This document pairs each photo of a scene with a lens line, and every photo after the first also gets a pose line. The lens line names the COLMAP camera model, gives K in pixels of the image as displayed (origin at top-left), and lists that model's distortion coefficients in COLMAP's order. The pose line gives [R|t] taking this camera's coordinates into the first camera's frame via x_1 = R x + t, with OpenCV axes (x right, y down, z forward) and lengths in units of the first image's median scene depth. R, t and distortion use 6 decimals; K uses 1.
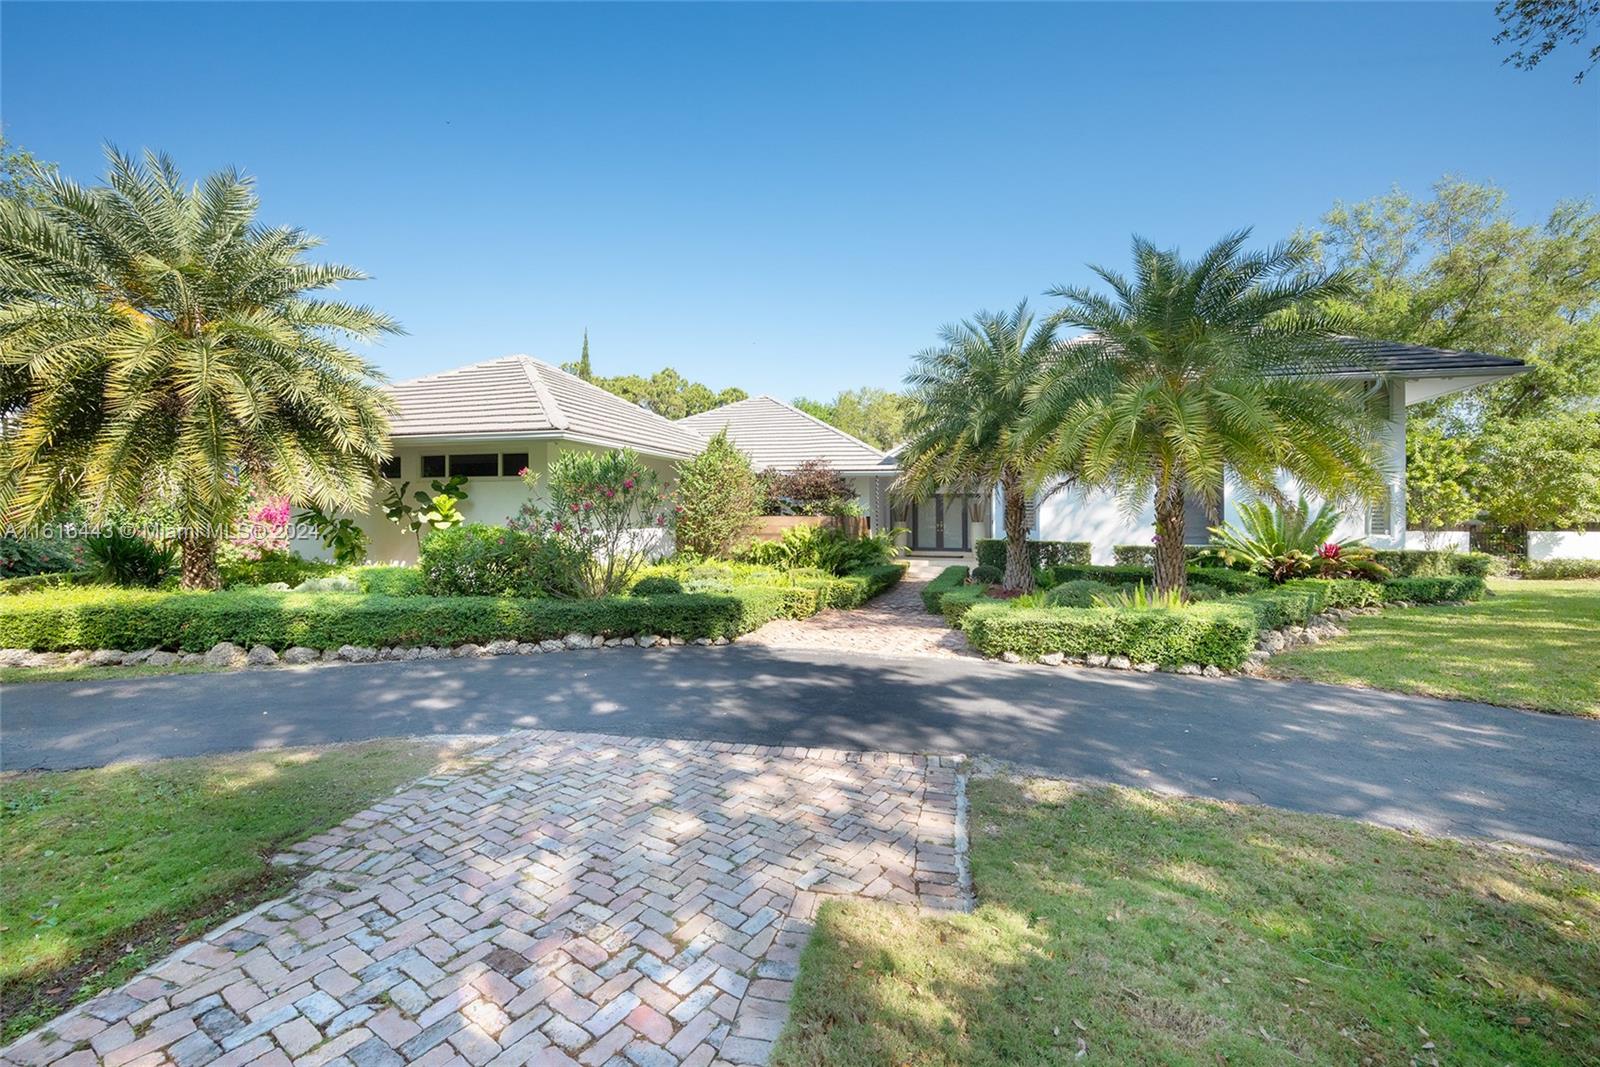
lens RADIAL K [[627.5, 0, 804.7], [0, 627.5, 527.2], [0, 0, 1]] dist [-0.000231, -0.000394]
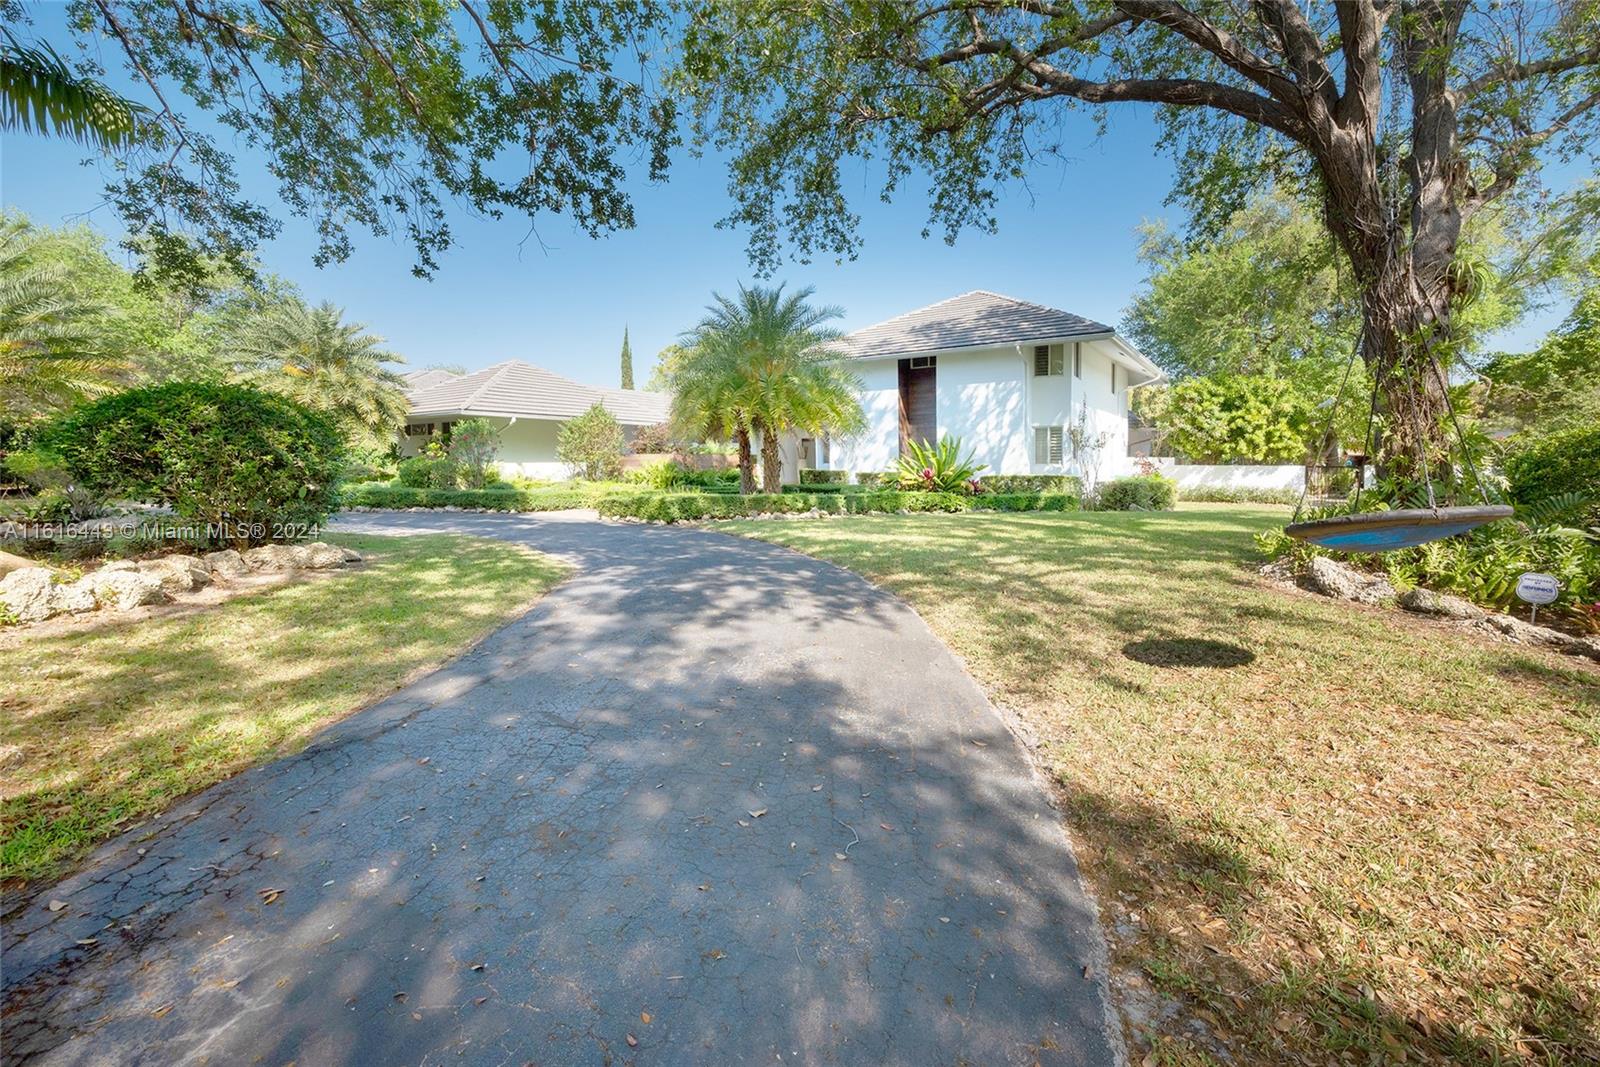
lens RADIAL K [[627.5, 0, 804.7], [0, 627.5, 527.2], [0, 0, 1]] dist [-0.000231, -0.000394]
pose [[0.941170, 0.031570, -0.336455, 1.015031], [-0.010512, 0.997880, 0.064227, 0.072710], [0.337769, -0.056912, 0.939507, -0.373133]]
